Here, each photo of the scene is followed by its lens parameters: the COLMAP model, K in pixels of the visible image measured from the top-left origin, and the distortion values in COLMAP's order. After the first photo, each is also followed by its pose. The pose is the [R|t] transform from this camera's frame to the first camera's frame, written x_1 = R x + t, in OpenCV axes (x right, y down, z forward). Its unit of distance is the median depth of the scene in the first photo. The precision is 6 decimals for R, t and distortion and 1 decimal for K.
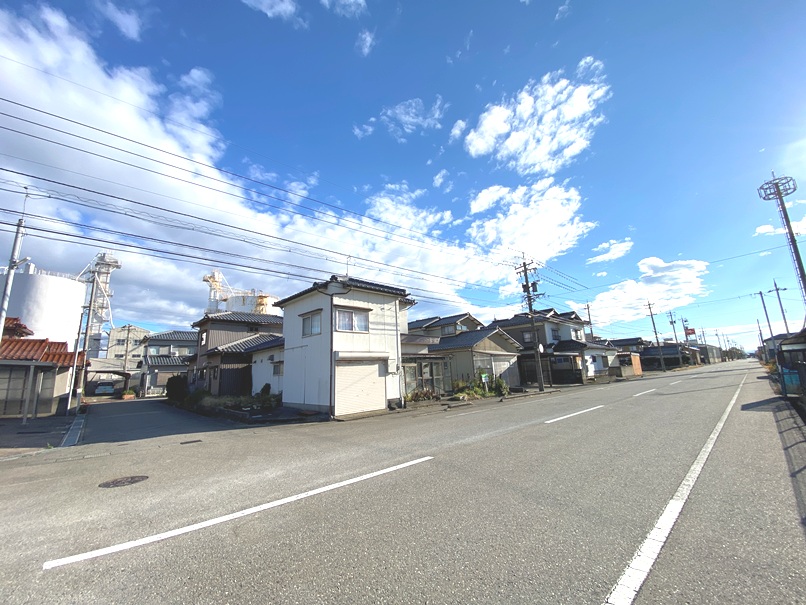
lens RADIAL K [[328.3, 0, 403.0], [0, 328.3, 302.5], [0, 0, 1]] dist [0.000638, -0.014444]
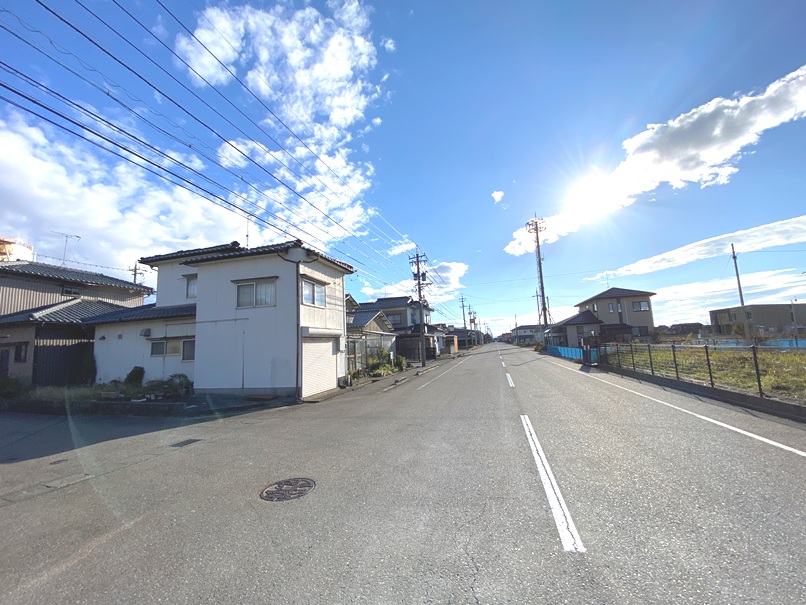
lens RADIAL K [[318.7, 0, 403.0], [0, 318.7, 302.5], [0, 0, 1]] dist [-0.000431, -0.000107]
pose [[0.859589, 0.072410, 0.505830, -0.267731], [-0.101553, 0.994371, 0.030231, 0.019814], [-0.500793, -0.077355, 0.862103, 0.082779]]
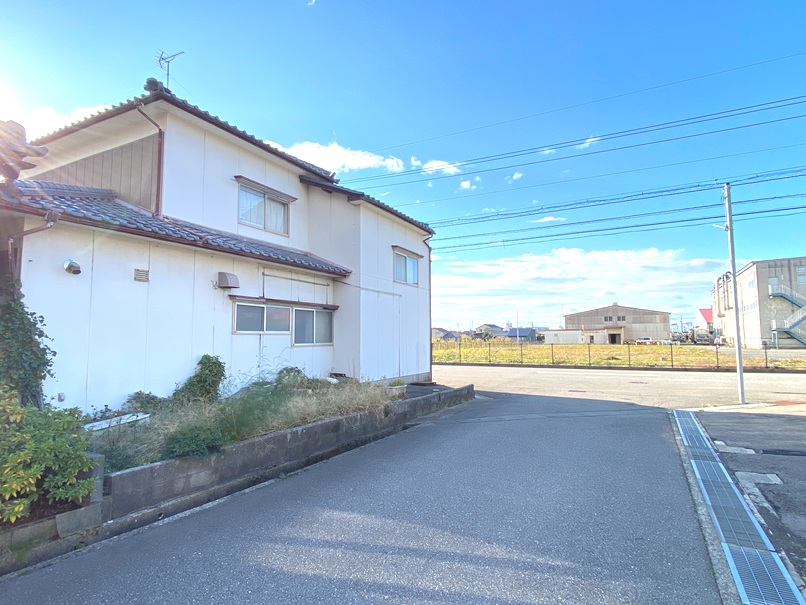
lens RADIAL K [[445.4, 0, 403.0], [0, 445.4, 302.5], [0, 0, 1]] dist [0.000315, -0.000017]
pose [[-0.348687, 0.118963, 0.929659, -0.917750], [-0.174868, 0.966236, -0.189231, 0.257668], [-0.920781, -0.228550, -0.316111, 1.019005]]
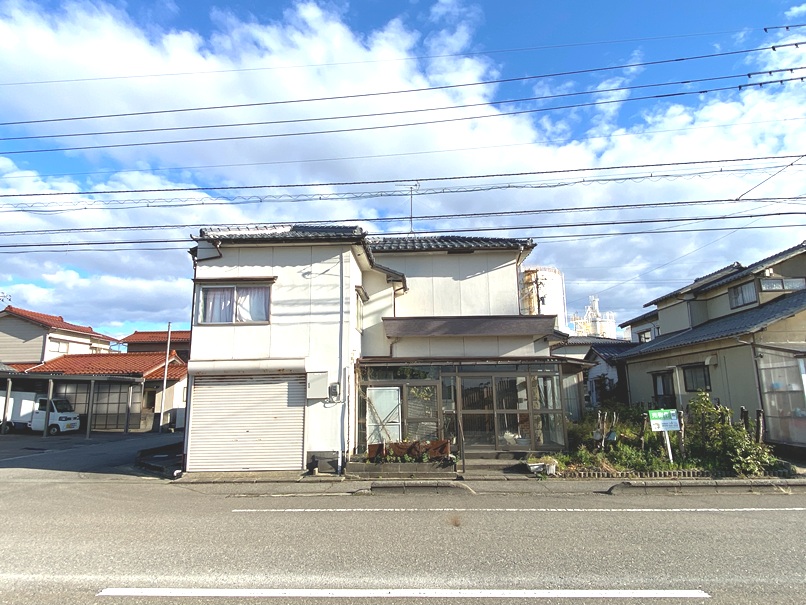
lens RADIAL K [[501.1, 0, 402.2], [0, 501.1, 286.1], [0, 0, 1]] dist [-0.001357, -0.001049]
pose [[0.696073, -0.120524, -0.707783, 0.450409], [0.132972, 0.990396, -0.037876, 0.066562], [0.705550, -0.067751, 0.705414, 0.418575]]
